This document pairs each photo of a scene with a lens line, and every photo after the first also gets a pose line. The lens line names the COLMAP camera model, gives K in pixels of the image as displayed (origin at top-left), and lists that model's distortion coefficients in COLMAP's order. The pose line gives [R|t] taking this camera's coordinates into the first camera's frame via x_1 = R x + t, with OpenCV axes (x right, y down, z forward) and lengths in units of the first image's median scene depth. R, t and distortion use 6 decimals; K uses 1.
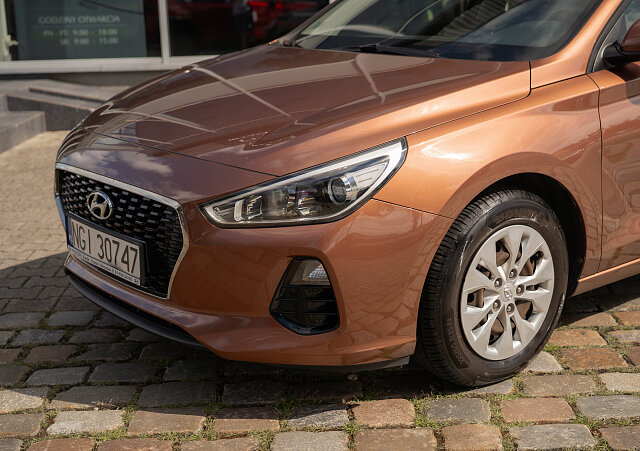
lens RADIAL K [[975.0, 0, 320.0], [0, 975.0, 225.5], [0, 0, 1]] dist [0.031329, 0.119888]
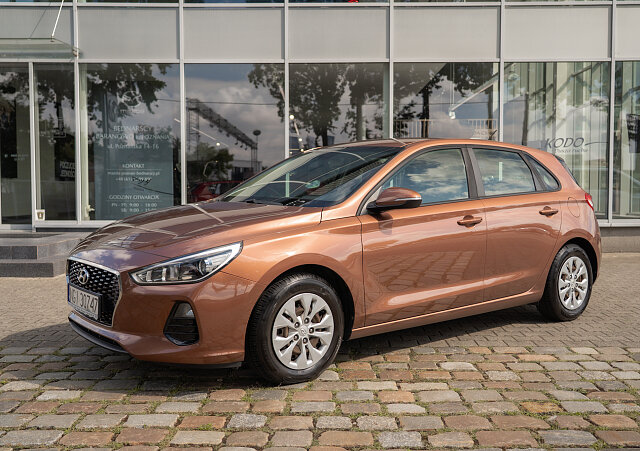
lens RADIAL K [[650.1, 0, 320.0], [0, 650.1, 225.5], [0, 0, 1]] dist [0.008811, 0.005971]
pose [[0.999429, 0.033451, 0.004665, 0.211649], [-0.031994, 0.981930, -0.186519, 0.100577], [-0.010820, 0.186264, 0.982440, -0.218171]]
